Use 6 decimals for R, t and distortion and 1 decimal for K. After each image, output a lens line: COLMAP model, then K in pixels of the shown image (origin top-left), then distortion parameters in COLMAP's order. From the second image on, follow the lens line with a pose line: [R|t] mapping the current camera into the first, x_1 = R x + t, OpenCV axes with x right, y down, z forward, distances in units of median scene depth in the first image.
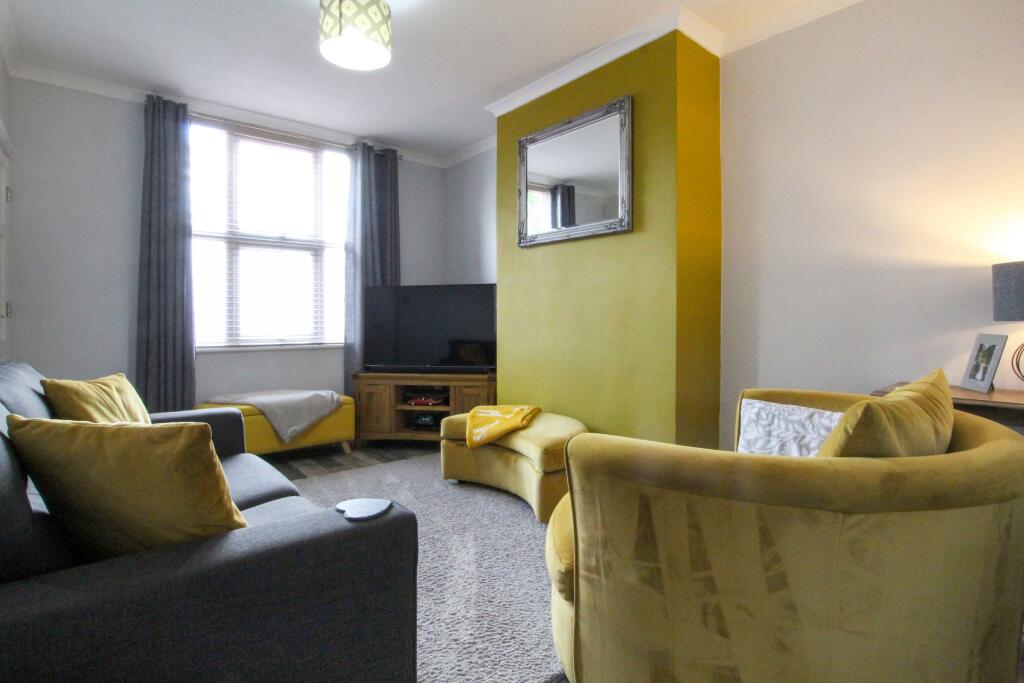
lens RADIAL K [[511.9, 0, 511.6], [0, 511.9, 316.5], [0, 0, 1]] dist [-0.001395, -0.000238]
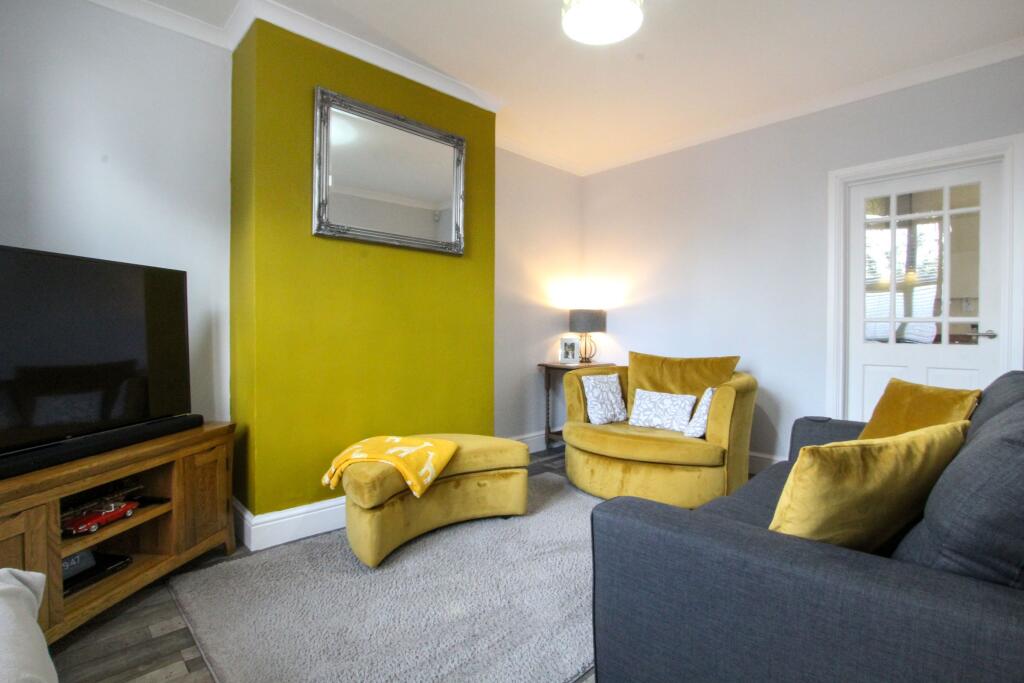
lens RADIAL K [[509.6, 0, 509.8], [0, 509.6, 333.6], [0, 0, 1]] dist [-0.002321, -0.000917]
pose [[-0.076241, -0.006513, 0.997068, -0.882858], [-0.008868, 0.999944, 0.005853, 0.000303], [-0.997050, -0.008396, -0.076295, 0.934516]]
